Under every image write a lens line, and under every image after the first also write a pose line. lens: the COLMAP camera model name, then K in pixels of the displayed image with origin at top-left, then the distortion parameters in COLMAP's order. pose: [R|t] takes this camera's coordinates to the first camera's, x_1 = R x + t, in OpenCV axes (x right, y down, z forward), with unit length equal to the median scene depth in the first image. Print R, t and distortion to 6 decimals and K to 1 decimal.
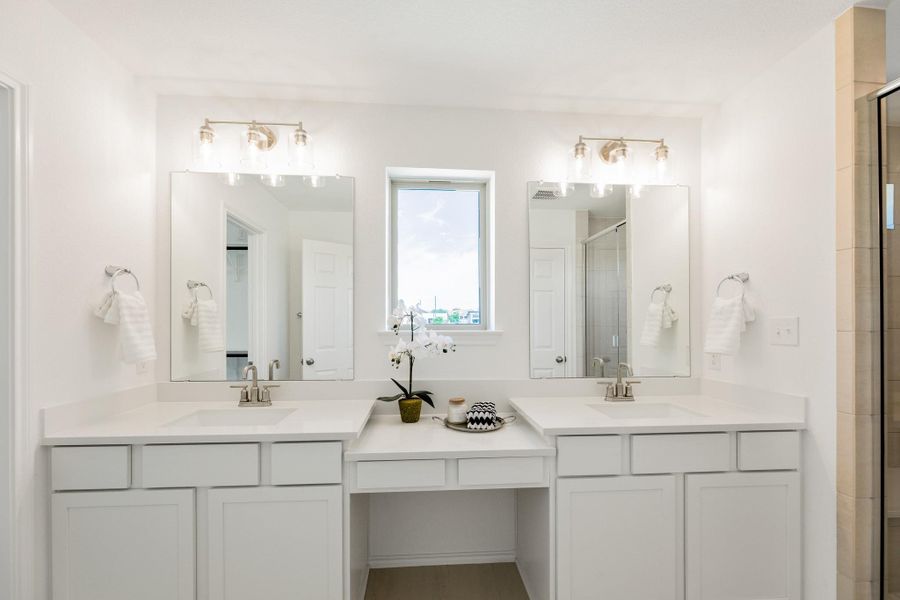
lens RADIAL K [[371.3, 0, 449.7], [0, 371.3, 313.4], [0, 0, 1]] dist [-0.000534, -0.000120]
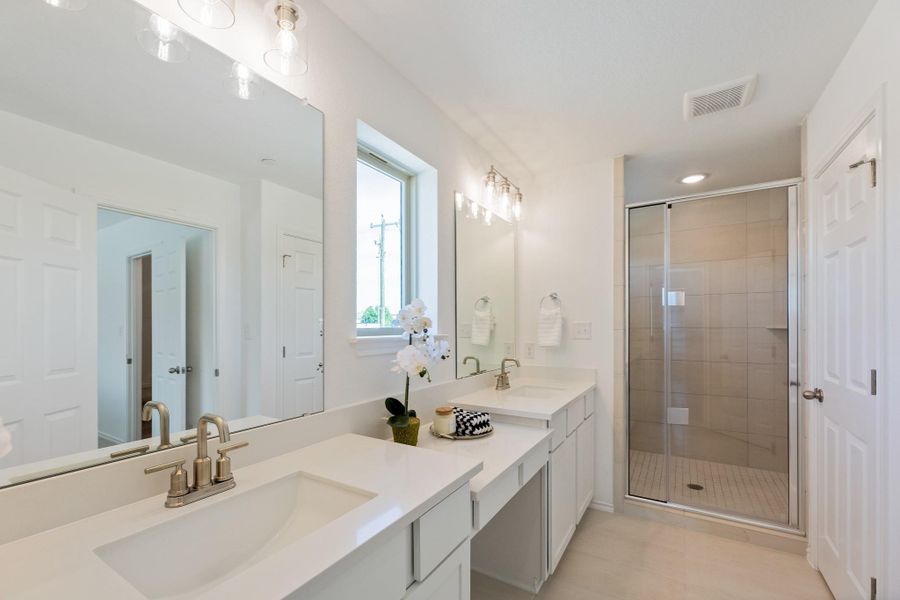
lens RADIAL K [[373.3, 0, 452.7], [0, 373.3, 320.0], [0, 0, 1]] dist [-0.000629, -0.000166]
pose [[0.597529, 0.009760, 0.801788, -0.667415], [-0.013688, 0.999904, -0.001970, 0.010495], [-0.801730, -0.009797, 0.597606, 0.403701]]
